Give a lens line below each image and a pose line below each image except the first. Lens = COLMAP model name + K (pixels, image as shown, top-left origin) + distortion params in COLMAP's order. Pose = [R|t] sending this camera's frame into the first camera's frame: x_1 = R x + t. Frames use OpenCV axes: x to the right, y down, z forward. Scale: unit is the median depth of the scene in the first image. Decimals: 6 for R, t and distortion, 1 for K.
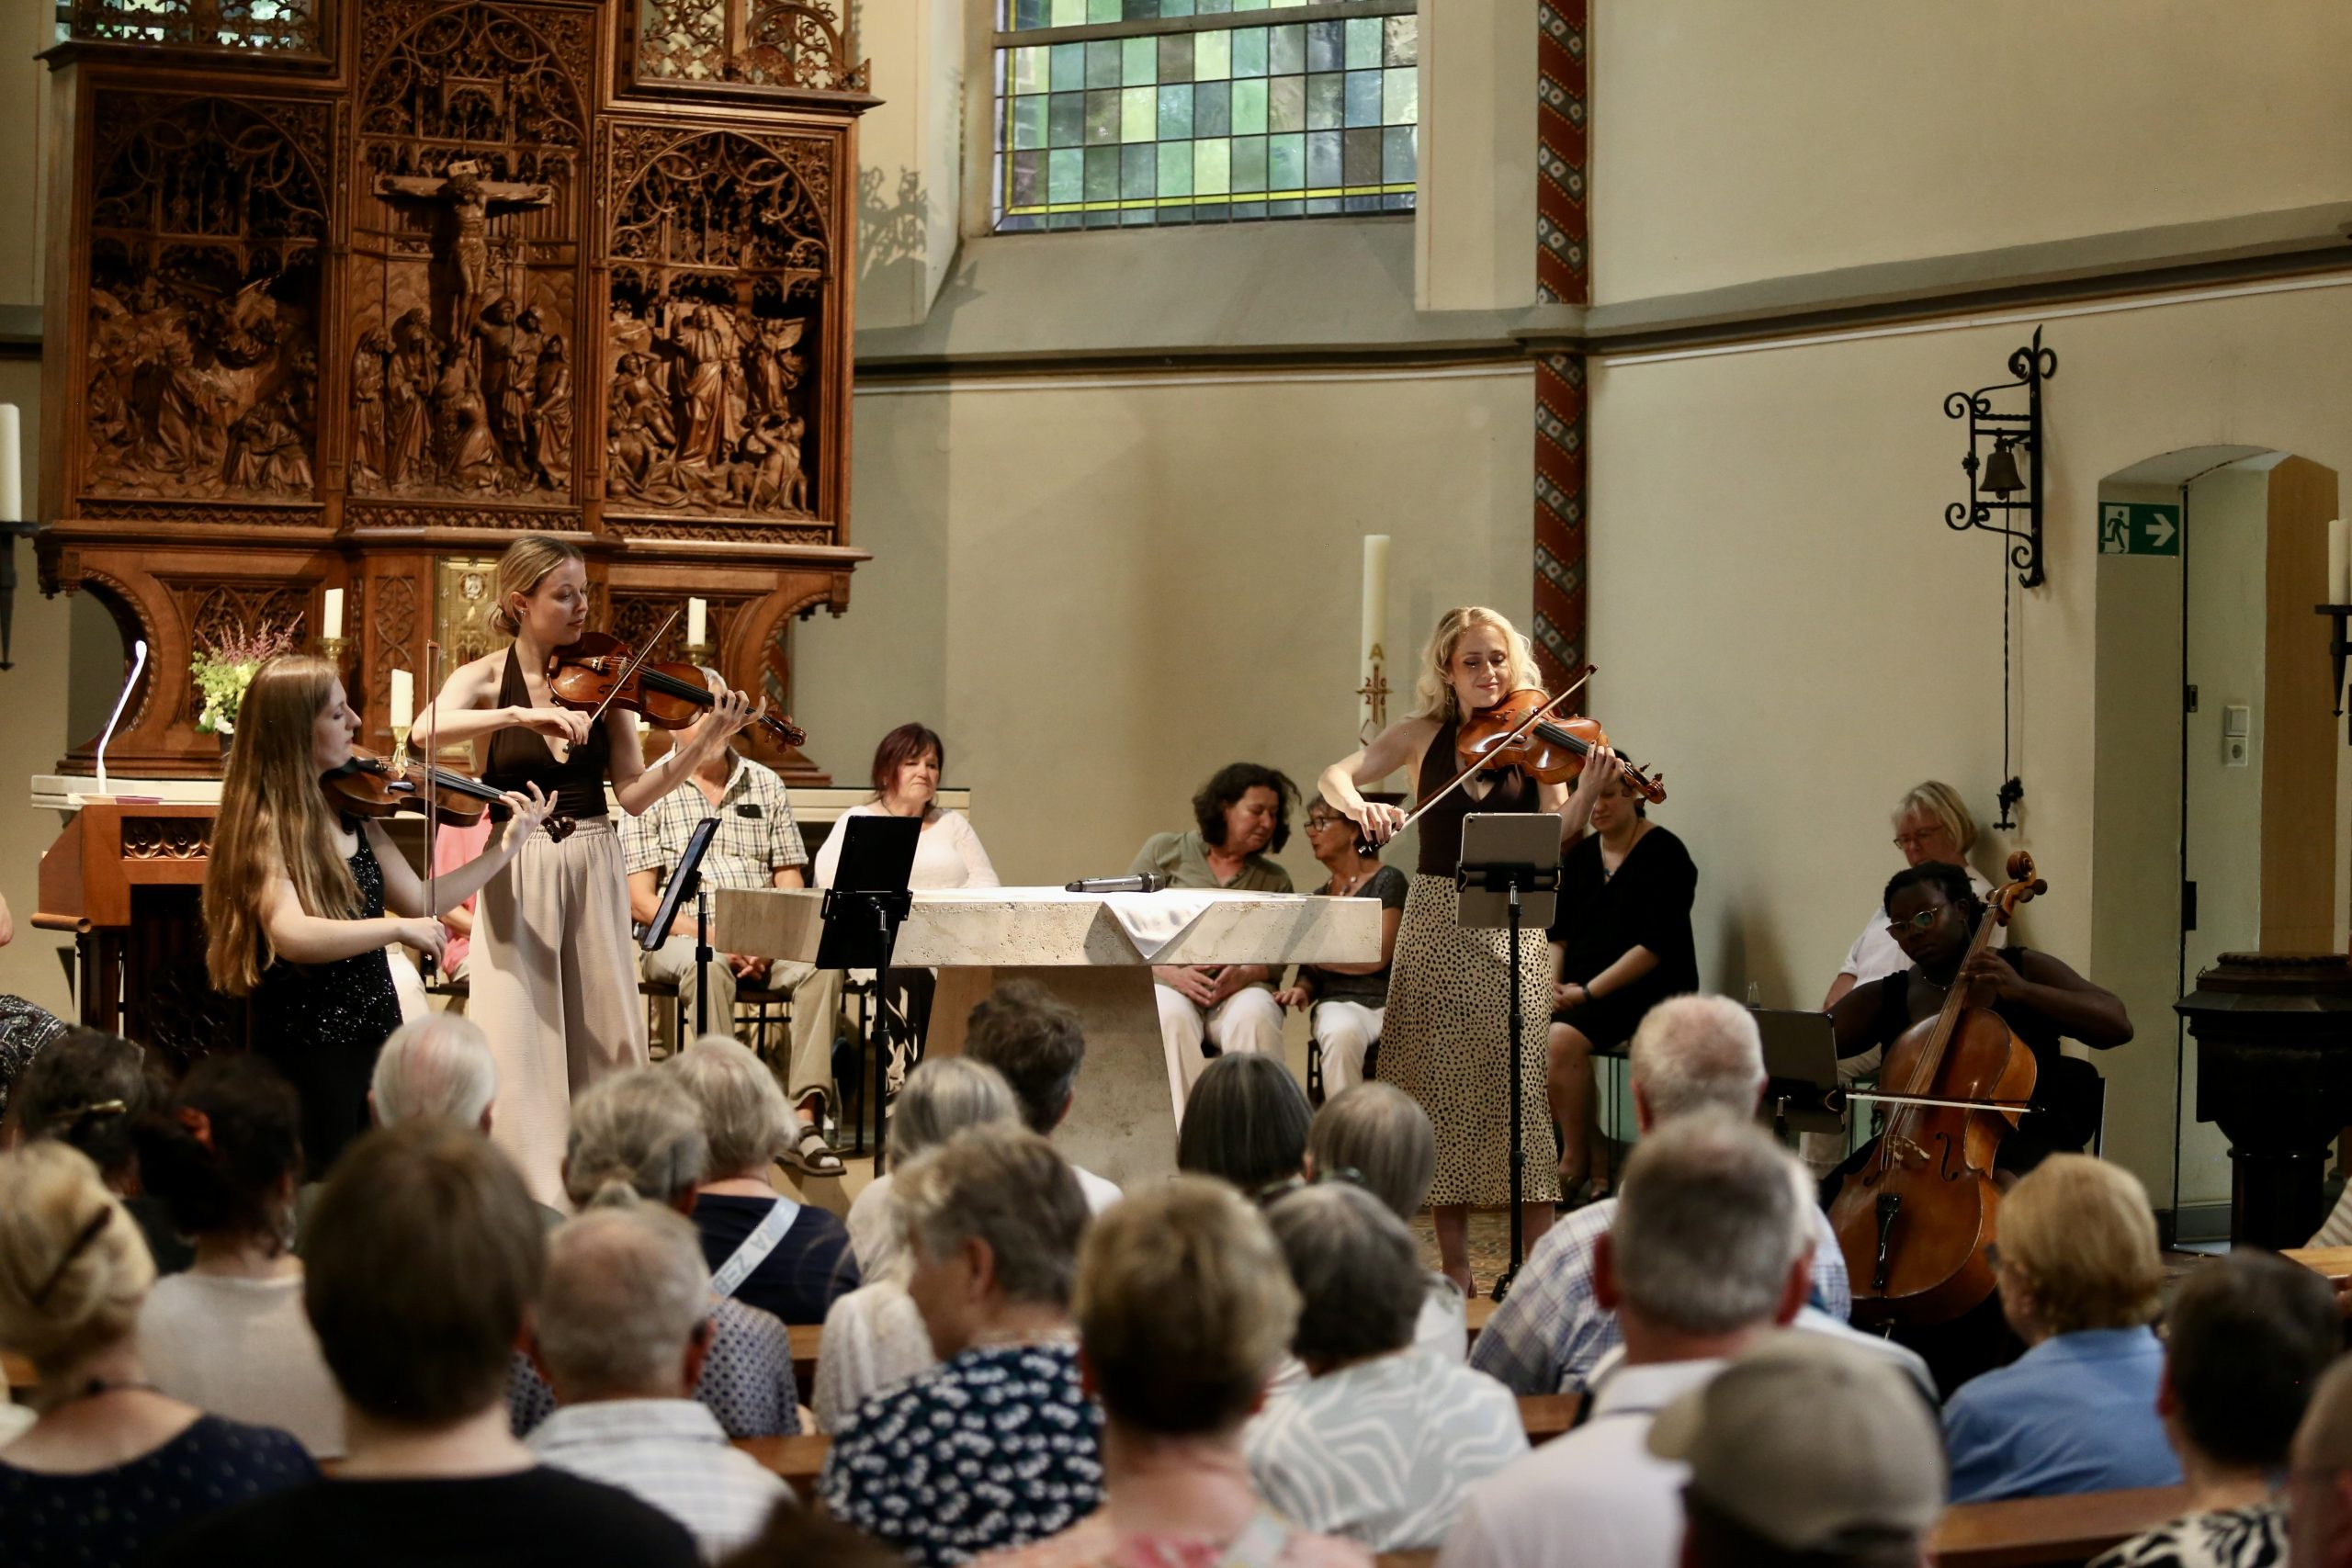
lens RADIAL K [[4815.7, 0, 1169.9], [0, 4815.7, 779.2], [0, 0, 1]] dist [-0.338982, 0.376429]
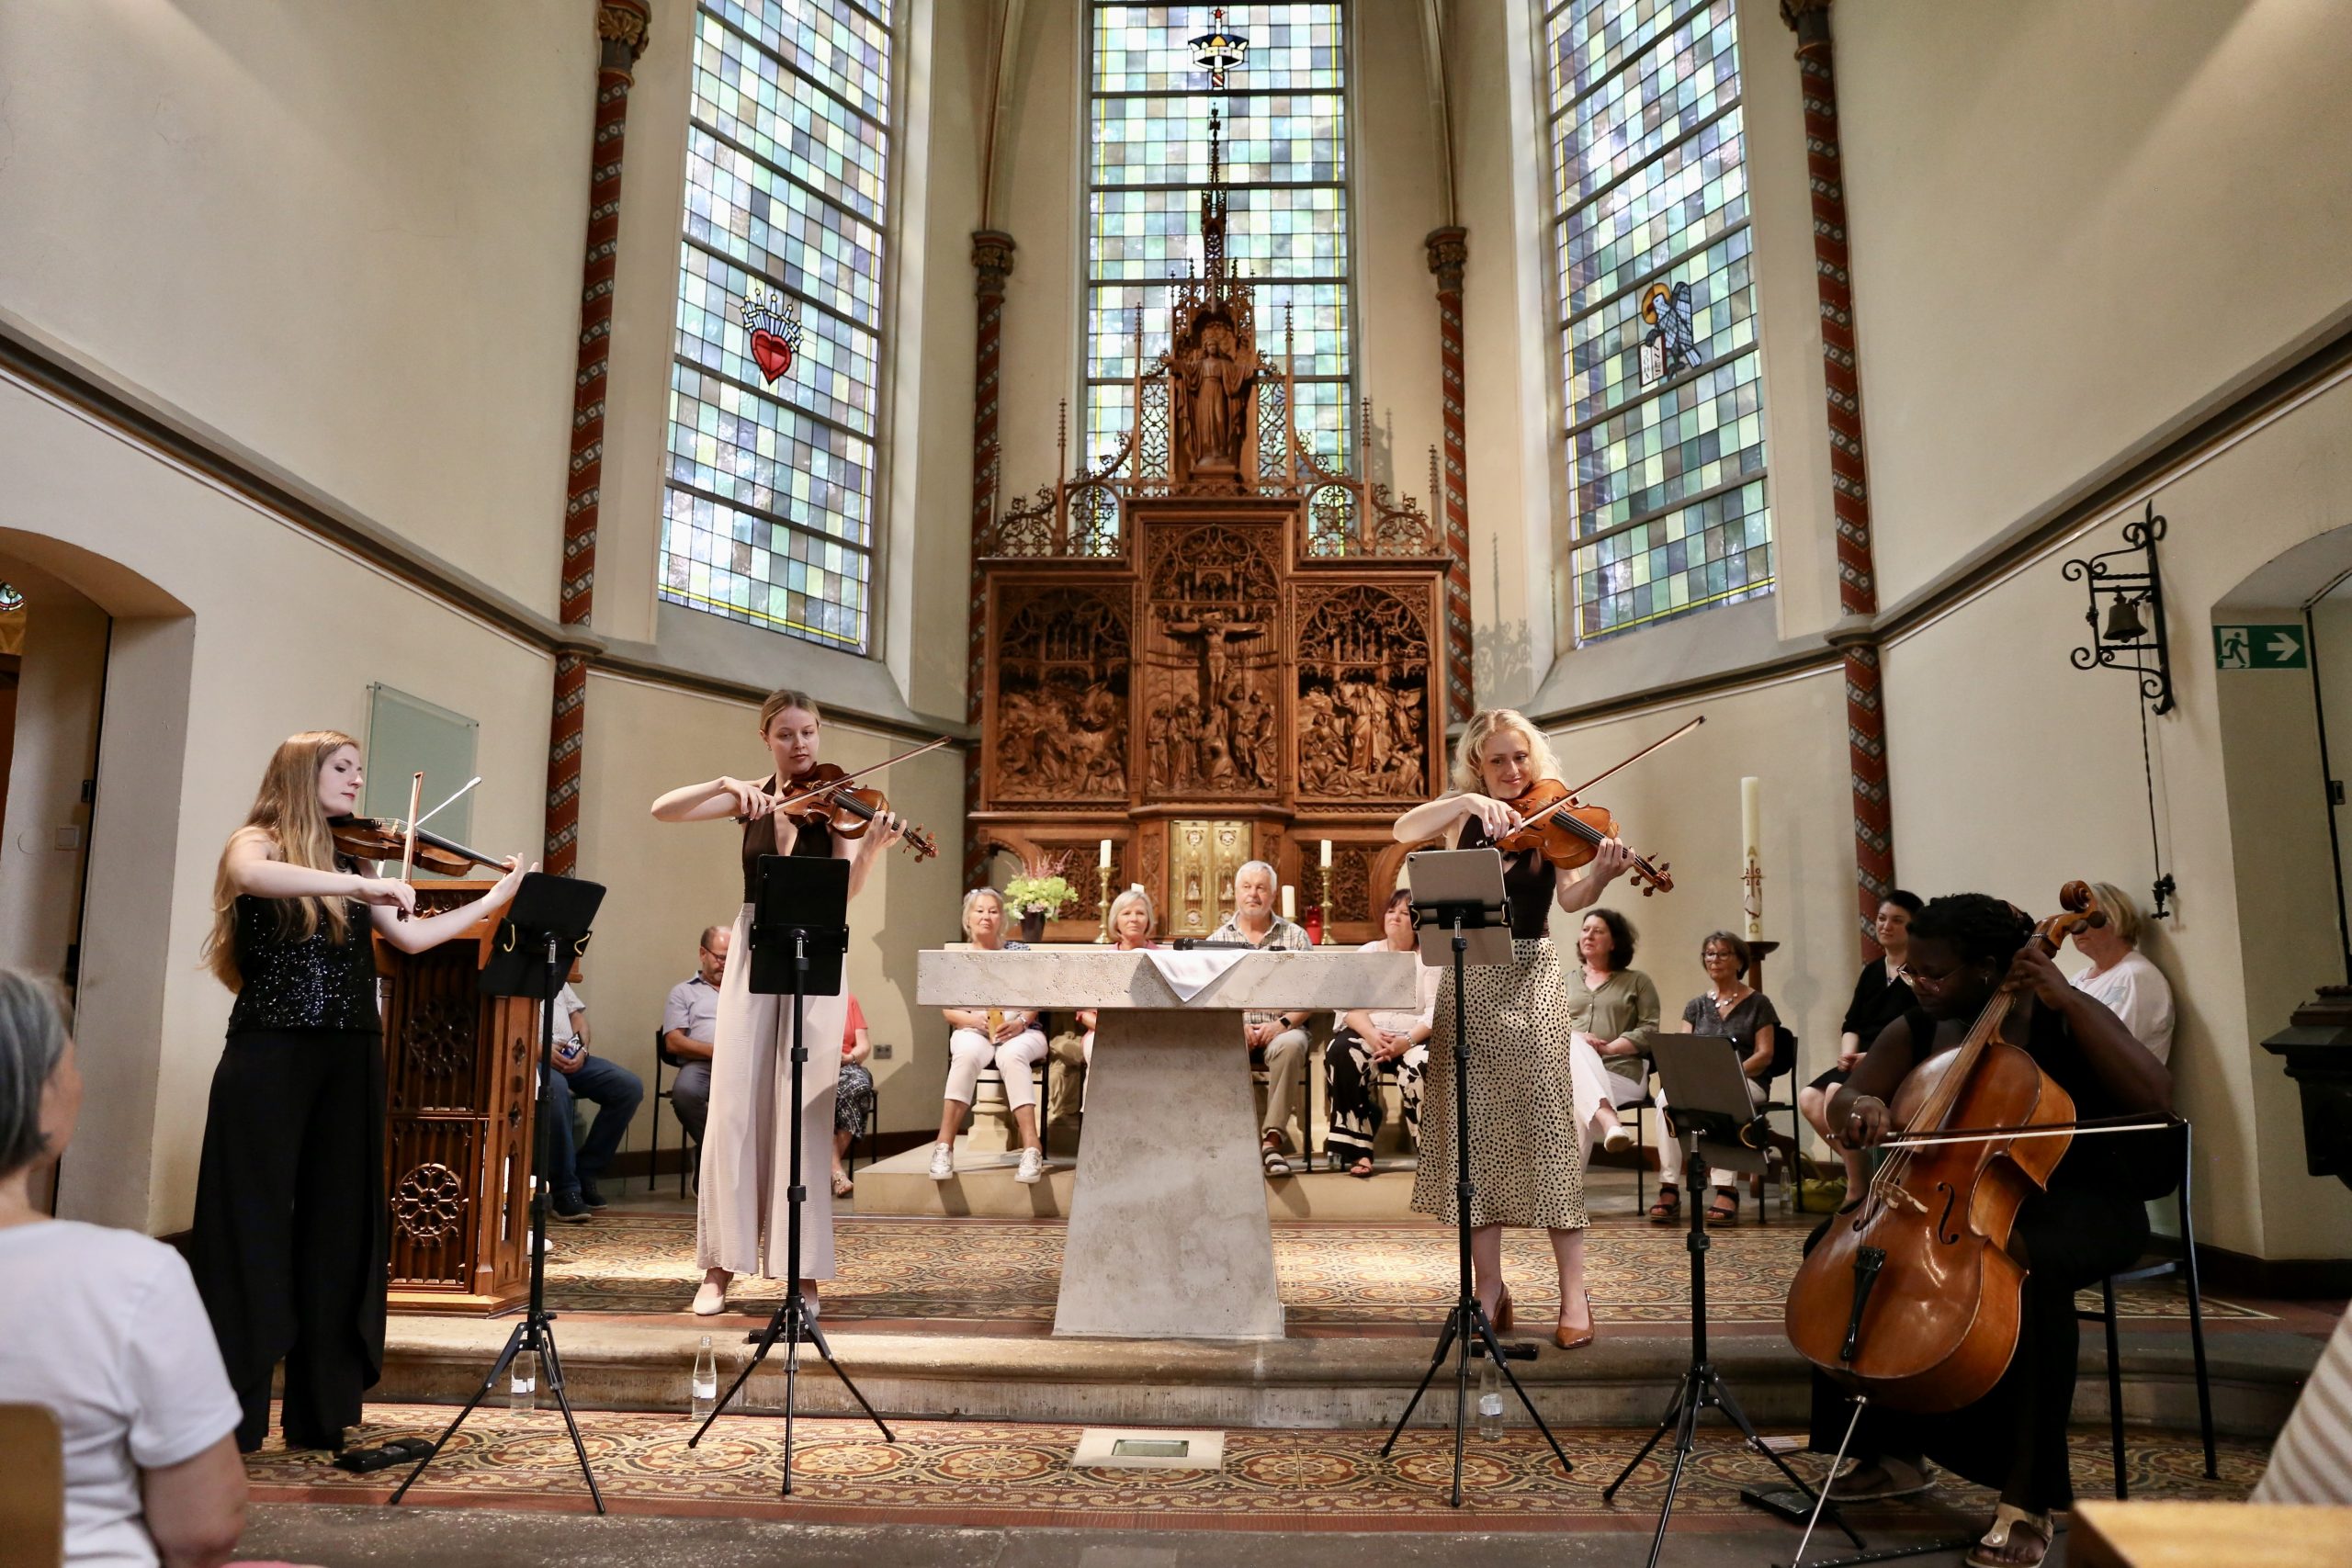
lens RADIAL K [[1614.3, 0, 1180.2], [0, 1614.3, 788.6], [0, 0, 1]] dist [-0.107428, 0.087010]
pose [[0.872621, -0.080832, -0.481662, 0.134064], [0.004490, 0.987495, -0.157585, 0.034408], [0.488377, 0.135349, 0.862072, 0.473439]]
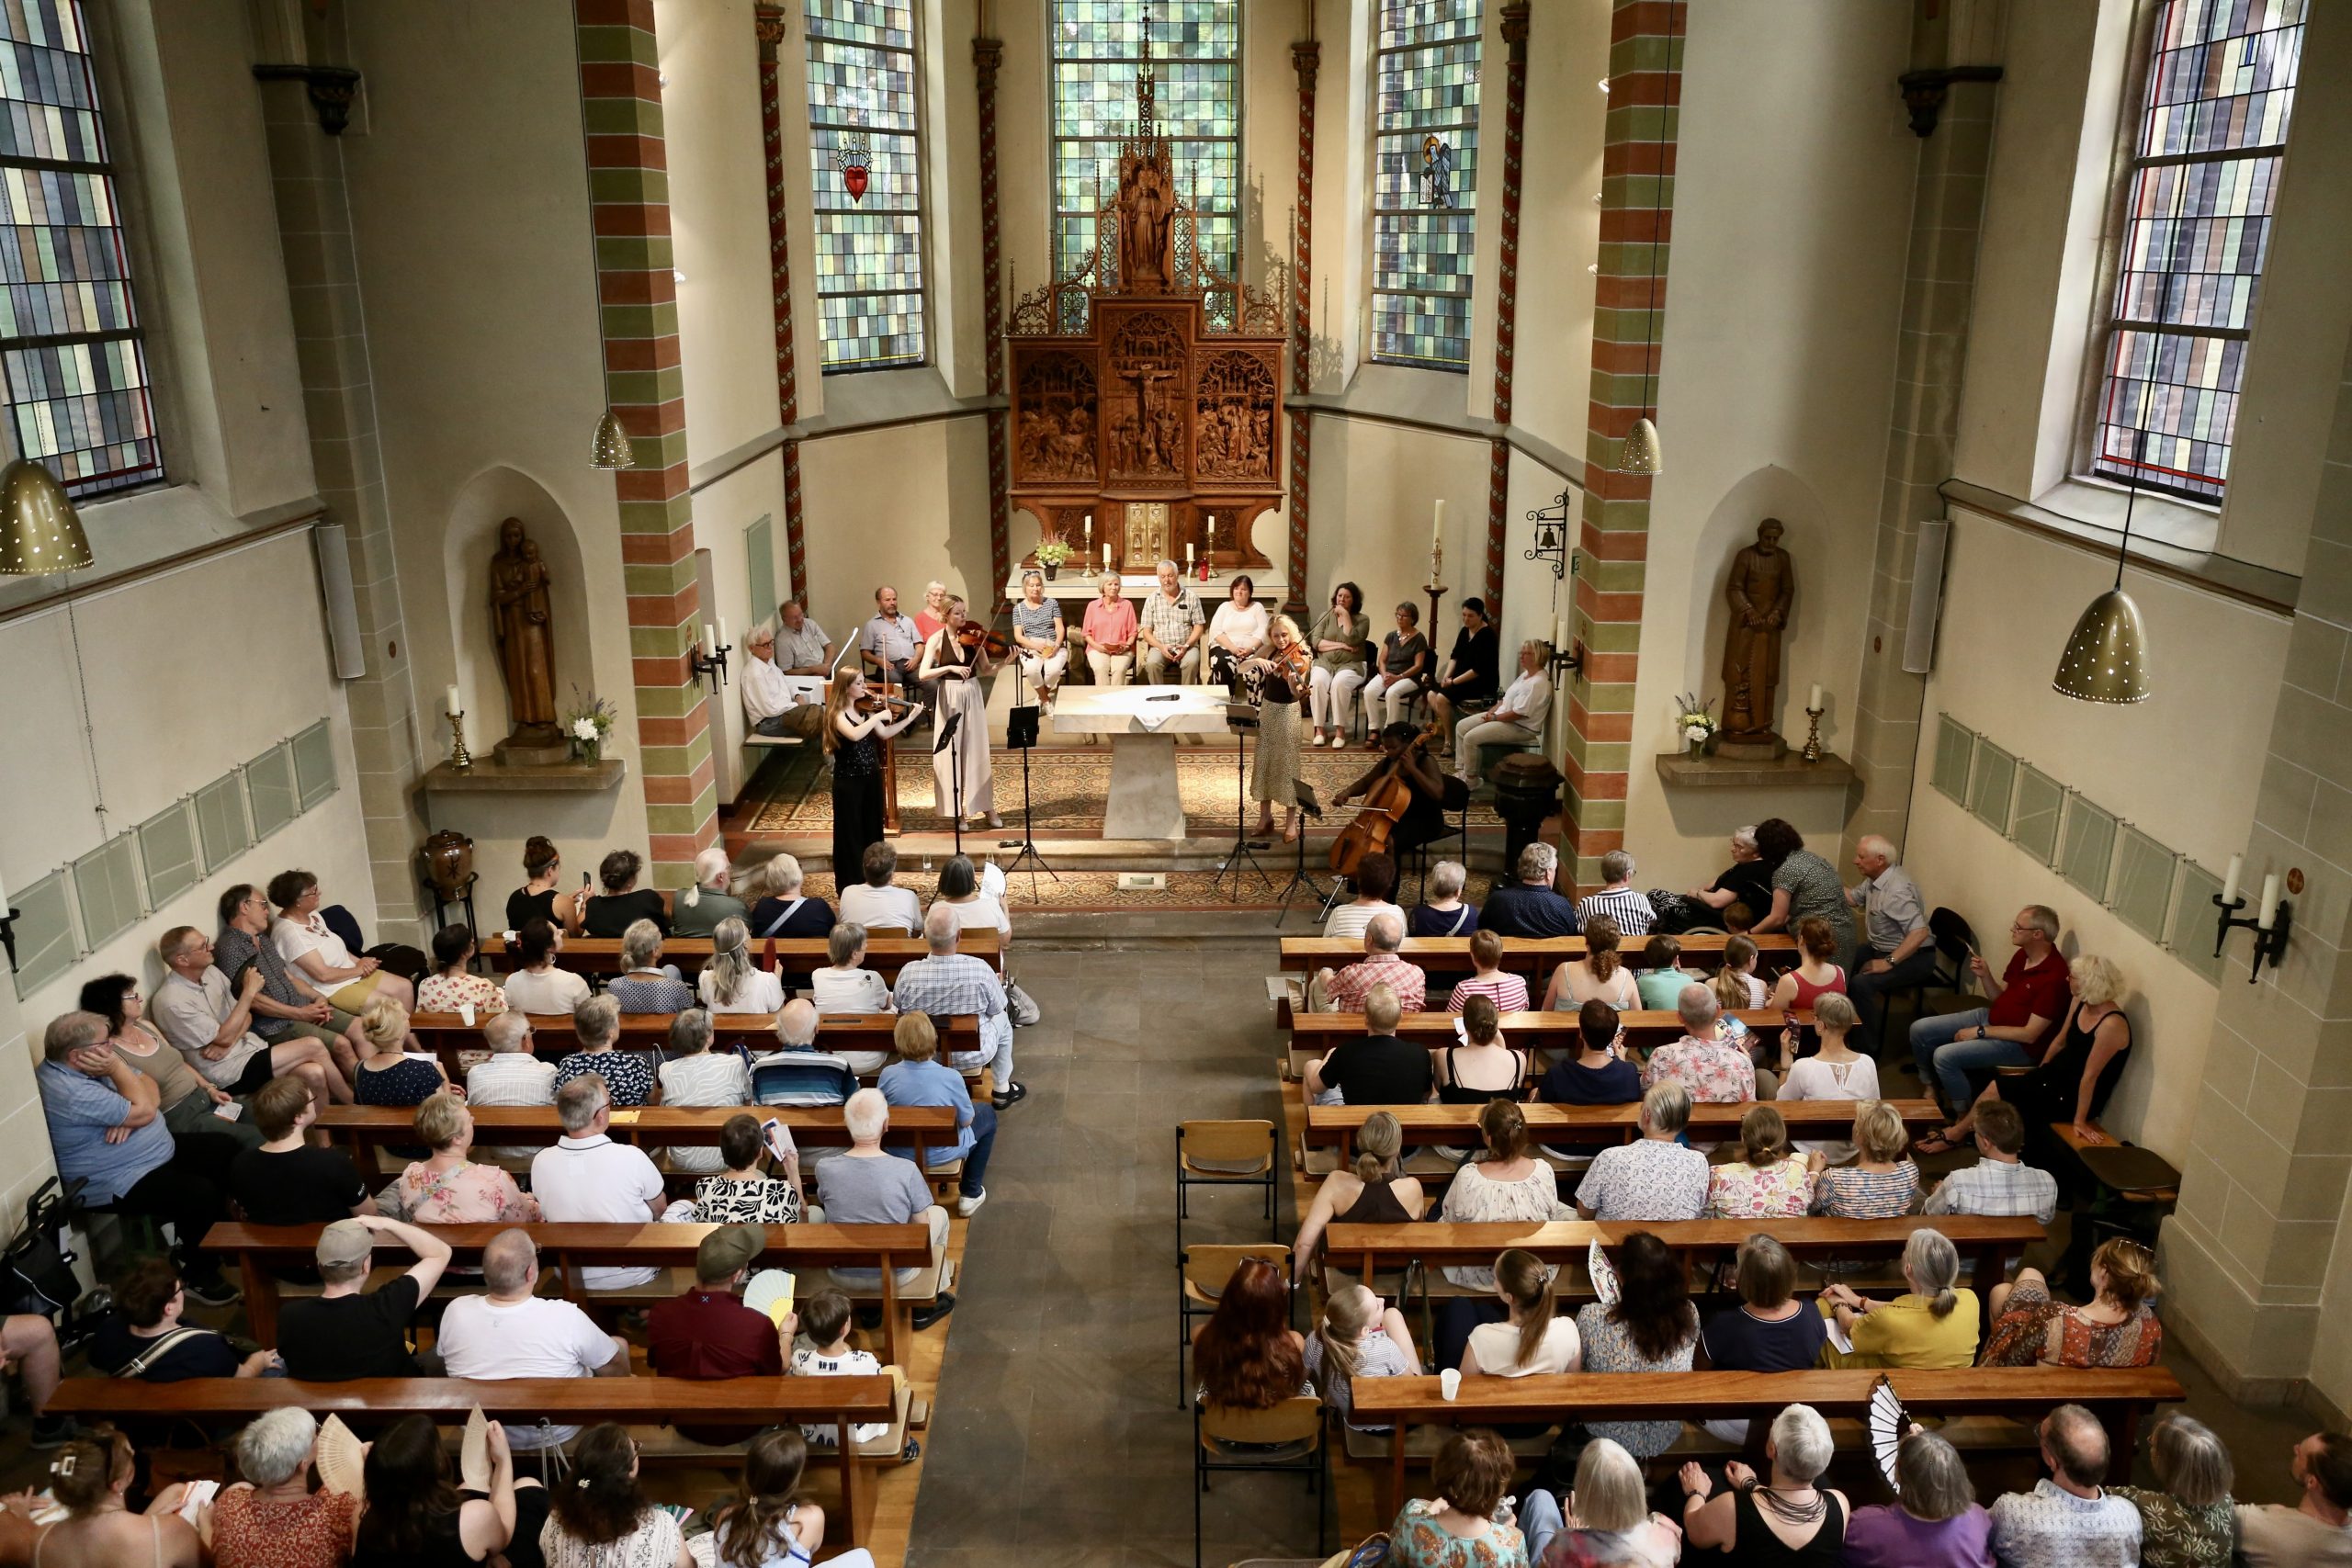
lens RADIAL K [[1746.6, 0, 1178.7], [0, 1746.6, 788.5], [0, 0, 1]] dist [-0.060903, 0.002616]
pose [[0.898246, 0.118551, -0.423201, 0.373379], [0.008982, 0.957779, 0.287366, -0.190832], [0.439400, -0.261927, 0.859257, -0.013044]]
